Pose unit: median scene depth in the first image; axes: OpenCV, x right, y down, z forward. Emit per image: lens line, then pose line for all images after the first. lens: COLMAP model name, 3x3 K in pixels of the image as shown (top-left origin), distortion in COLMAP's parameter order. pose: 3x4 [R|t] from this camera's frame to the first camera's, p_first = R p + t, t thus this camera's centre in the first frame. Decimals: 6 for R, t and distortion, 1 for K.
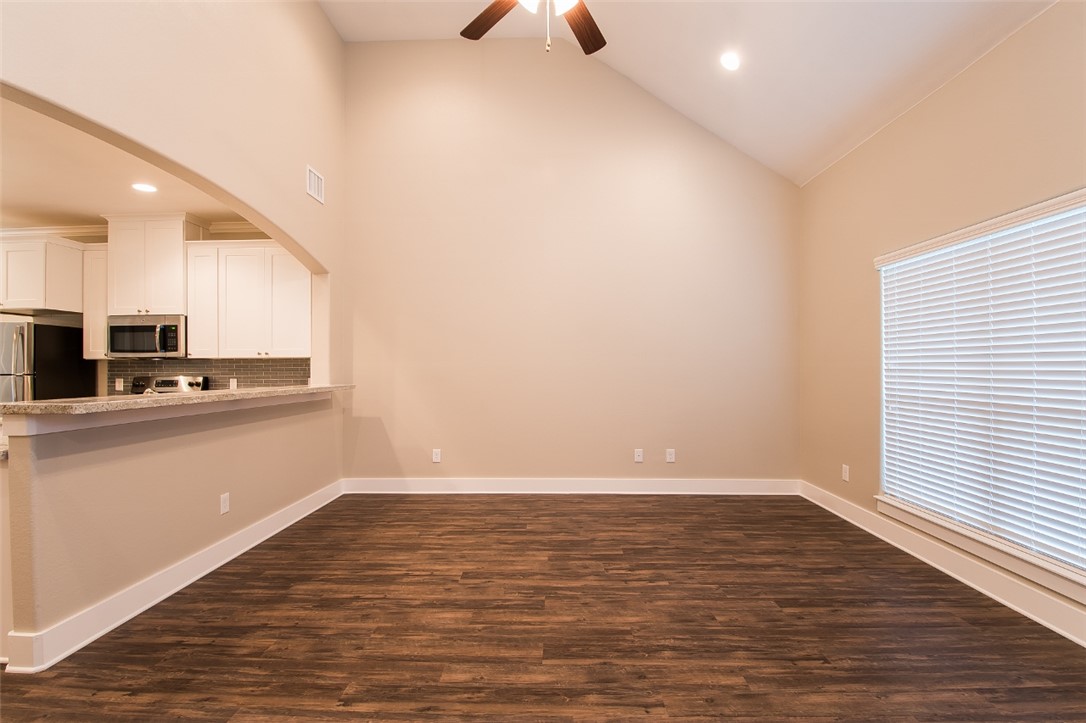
lens RADIAL K [[486.2, 0, 548.6], [0, 486.2, 359.2], [0, 0, 1]] dist [0.018101, -0.024389]
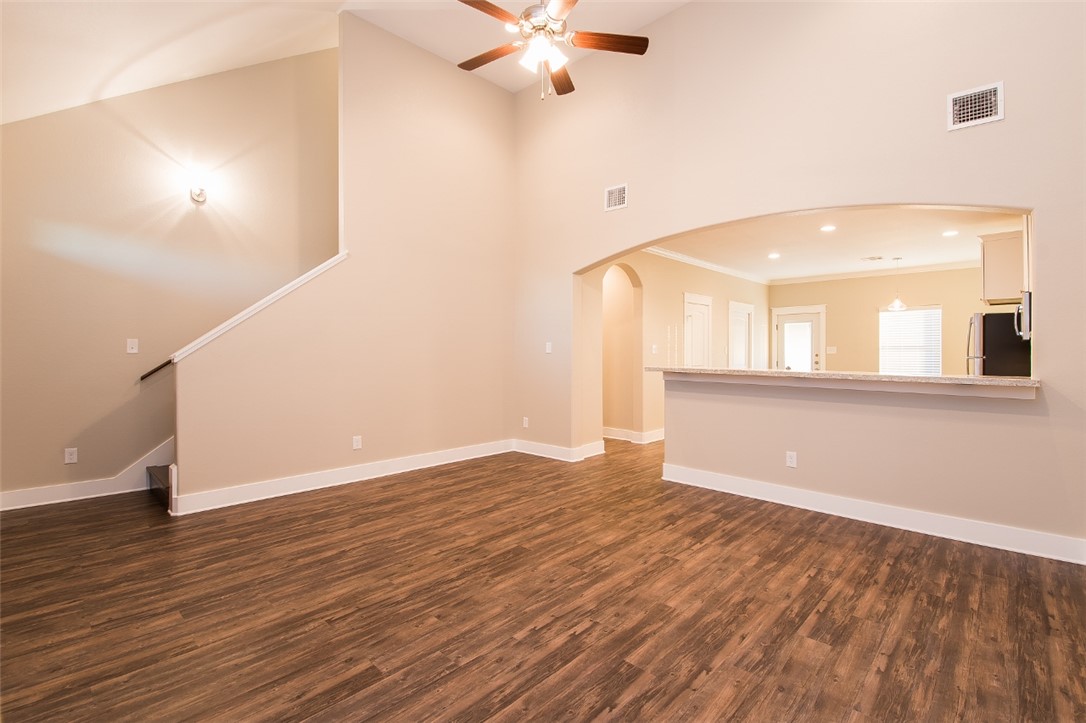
lens RADIAL K [[486.2, 0, 548.6], [0, 486.2, 359.2], [0, 0, 1]] dist [0.018101, -0.024389]
pose [[-0.678771, 0.014602, -0.734205, 0.746804], [0.012825, 0.999886, 0.008030, 0.020237], [0.734238, -0.003966, -0.678881, 1.525979]]
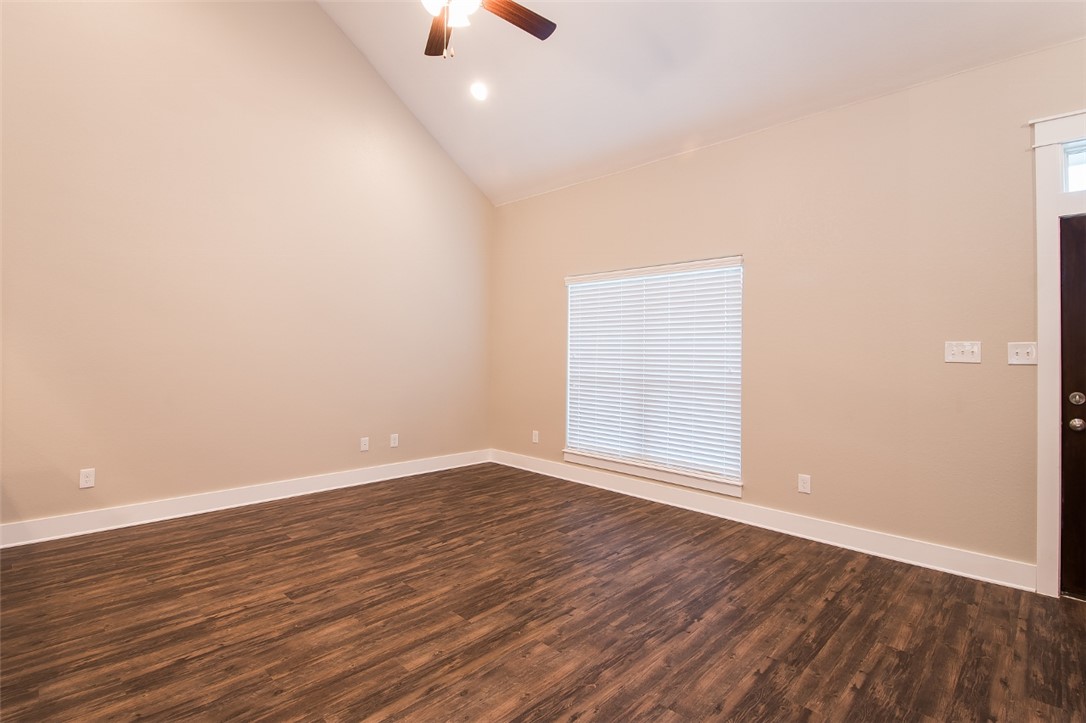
lens RADIAL K [[518.3, 0, 541.9], [0, 518.3, 340.1], [0, 0, 1]] dist [0.031716, -0.023547]
pose [[0.682423, 0.033559, 0.730187, -0.566758], [-0.027114, 0.999420, -0.020592, 0.003166], [-0.730455, -0.005745, 0.682937, 0.056030]]
